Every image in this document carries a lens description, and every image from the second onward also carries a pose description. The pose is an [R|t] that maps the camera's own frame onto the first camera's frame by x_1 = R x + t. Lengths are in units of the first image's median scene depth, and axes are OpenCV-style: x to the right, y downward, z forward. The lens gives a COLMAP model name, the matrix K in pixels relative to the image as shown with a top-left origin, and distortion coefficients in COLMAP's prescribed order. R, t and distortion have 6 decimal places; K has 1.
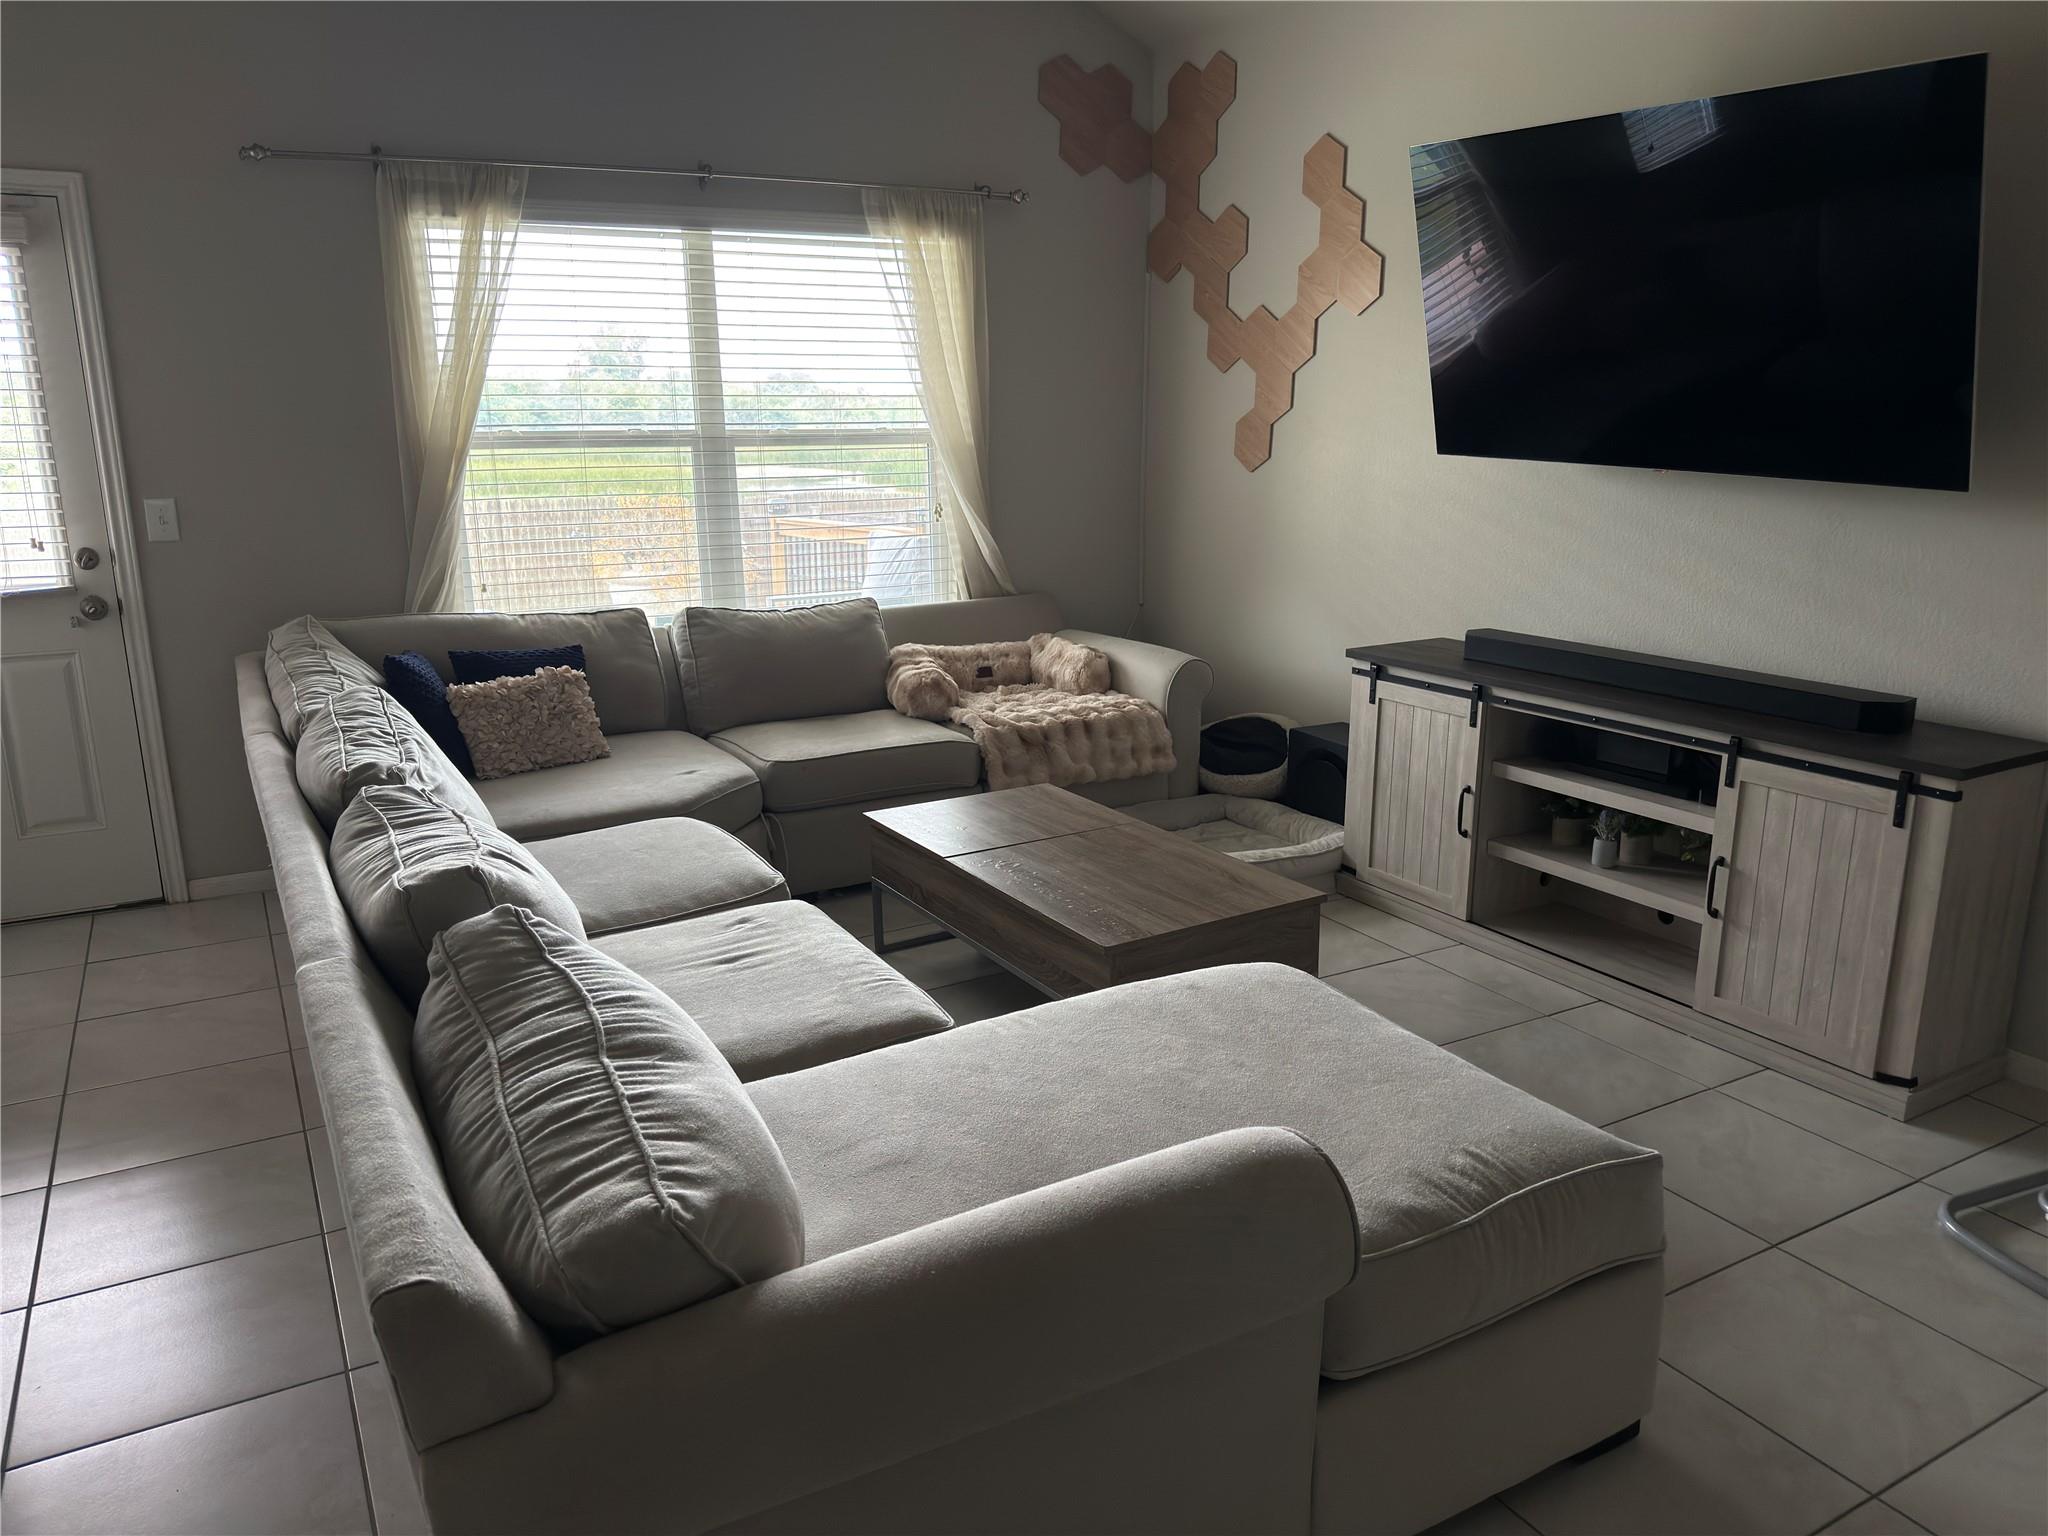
lens RADIAL K [[1463.0, 0, 1024.0], [0, 1463.0, 768.0], [0, 0, 1]] dist [0.047128, -0.088169]
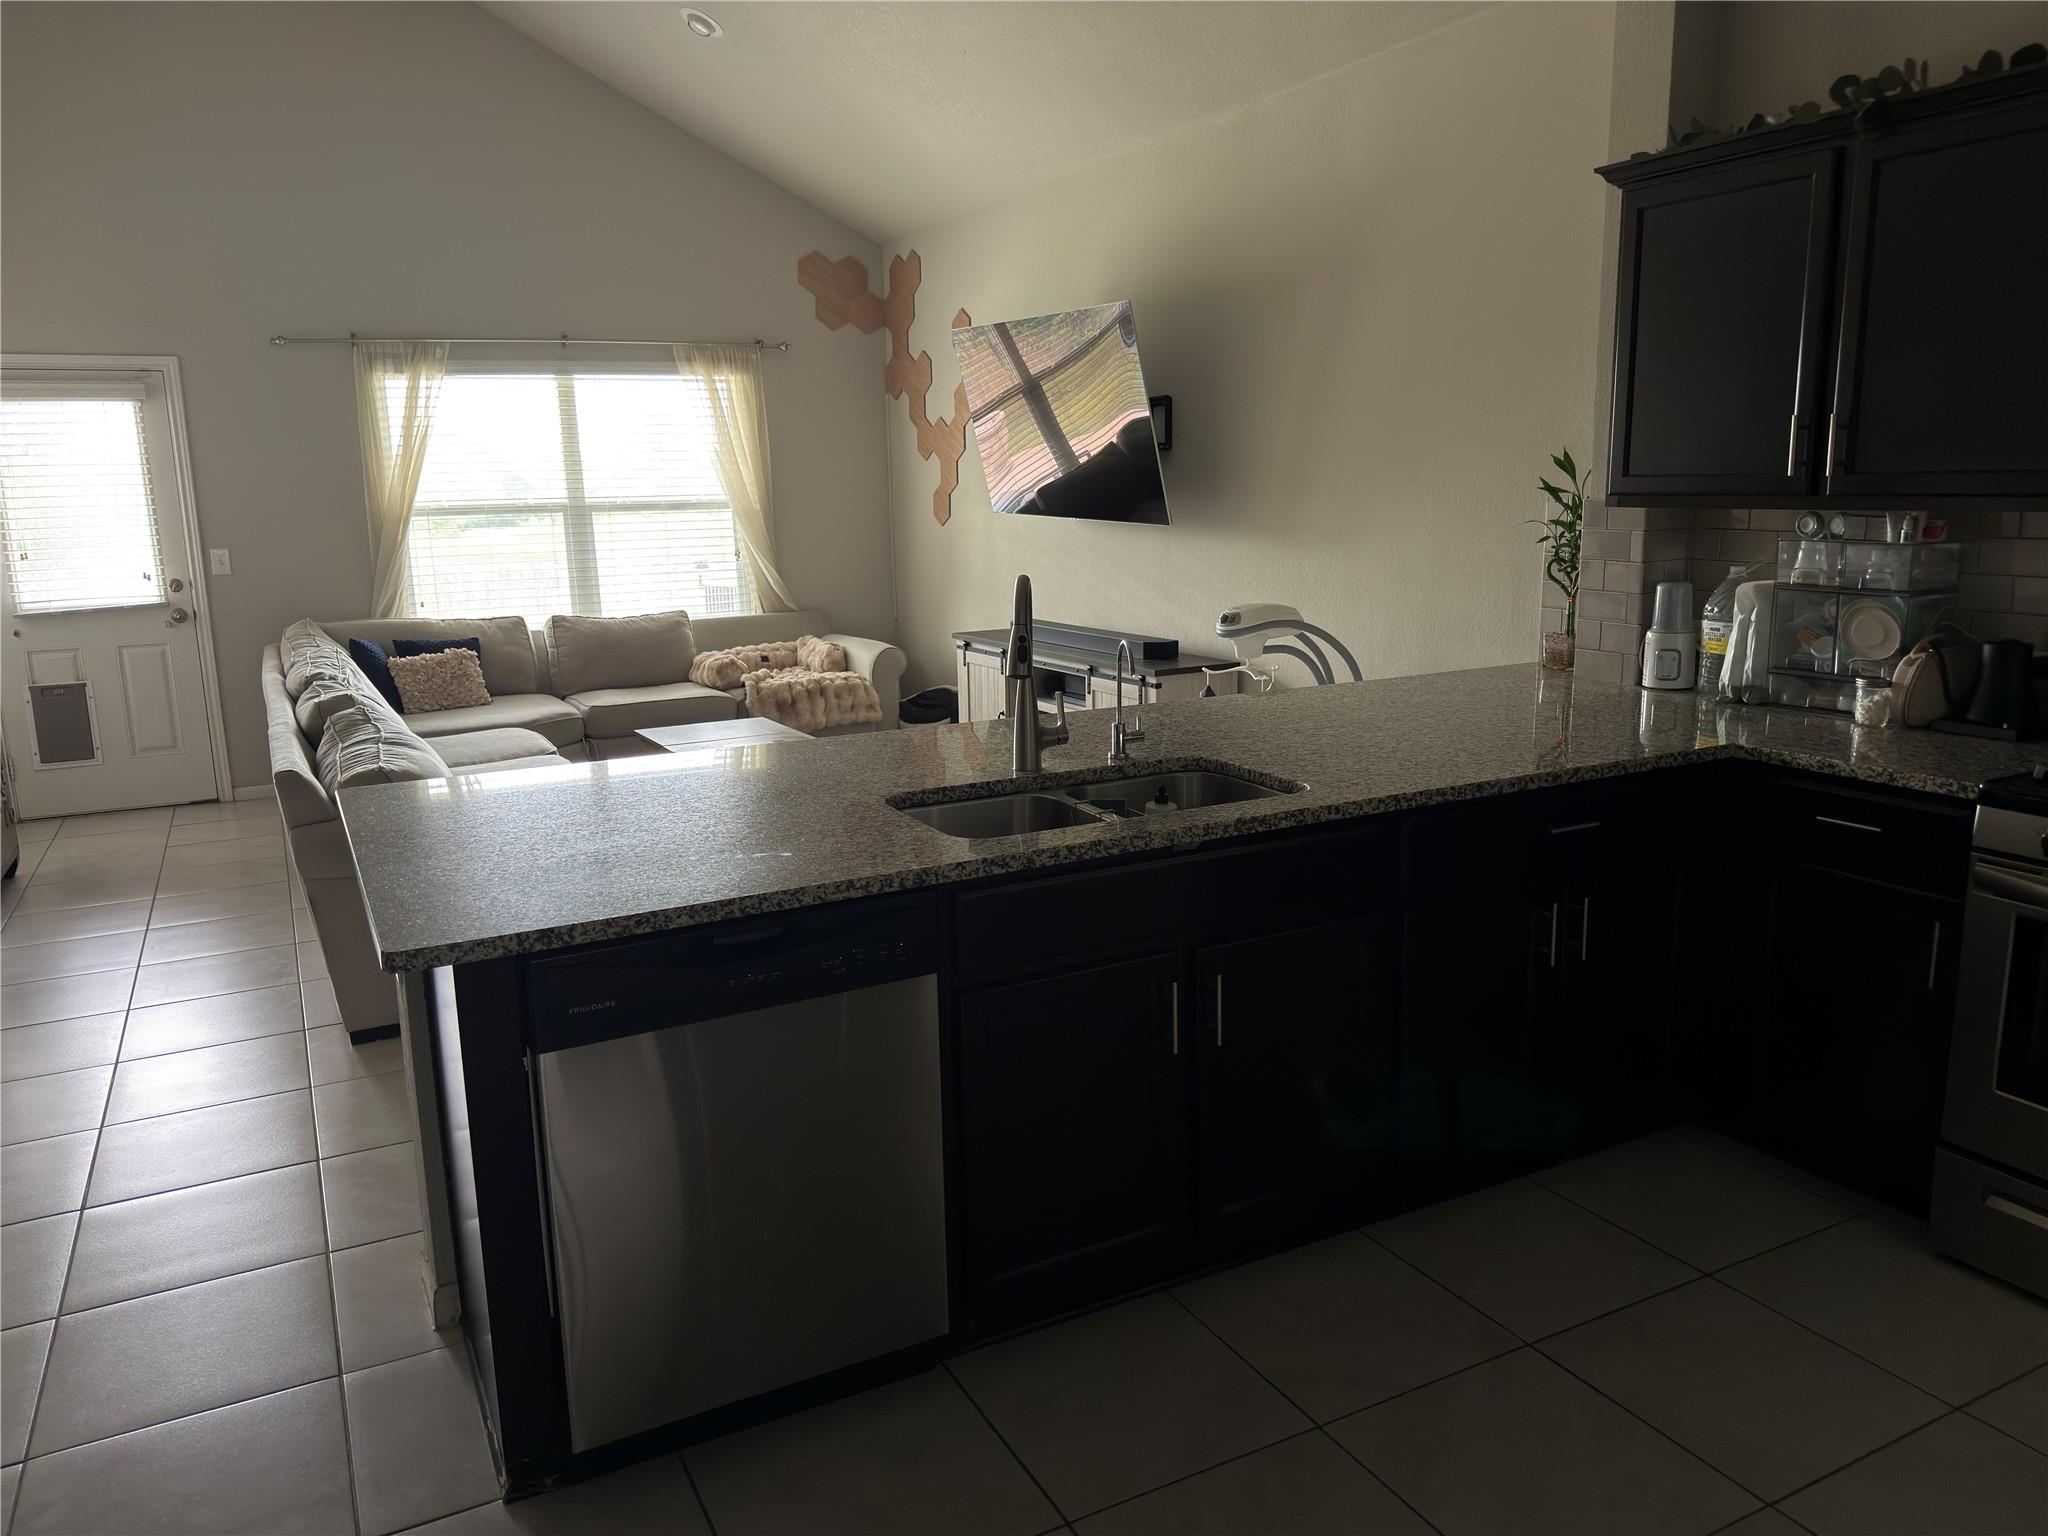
lens RADIAL K [[1415.5, 0, 1024.0], [0, 1415.5, 768.0], [0, 0, 1]] dist [0.010037, -0.075789]
pose [[0.999865, -0.008443, -0.014112, 0.301599], [0.007858, 0.999127, -0.041033, 0.122116], [0.014446, 0.040916, 0.999058, -0.499312]]
